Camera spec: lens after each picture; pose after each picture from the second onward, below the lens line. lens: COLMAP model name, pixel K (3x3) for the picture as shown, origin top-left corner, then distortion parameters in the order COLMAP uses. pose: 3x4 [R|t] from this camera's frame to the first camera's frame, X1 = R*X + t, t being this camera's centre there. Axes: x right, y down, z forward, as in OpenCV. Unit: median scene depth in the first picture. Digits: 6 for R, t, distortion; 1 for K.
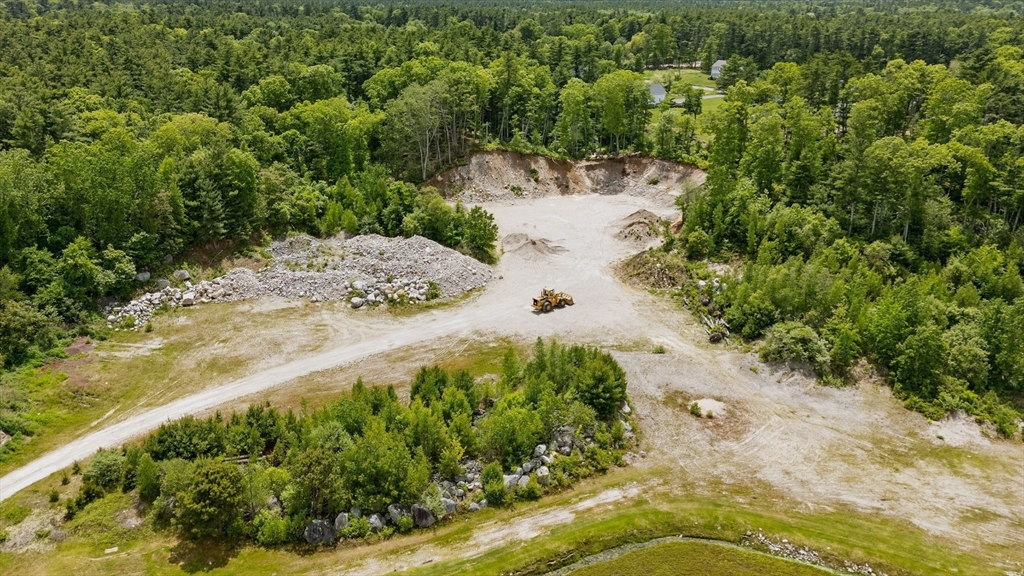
lens RADIAL K [[744.4, 0, 512.0], [0, 744.4, 288.0], [0, 0, 1]] dist [0.098557, -0.116289]
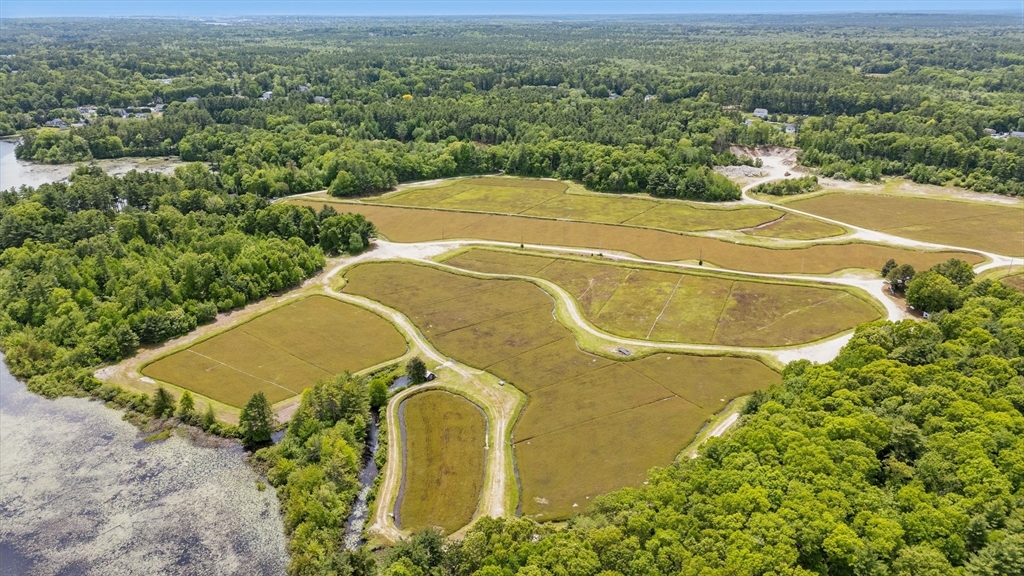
lens RADIAL K [[744.4, 0, 512.0], [0, 744.4, 288.0], [0, 0, 1]] dist [0.098557, -0.116289]
pose [[0.988928, -0.053670, 0.138348, -2.173576], [0.055627, 0.998398, -0.010316, 0.634982], [-0.137573, 0.017898, 0.990330, -3.203483]]
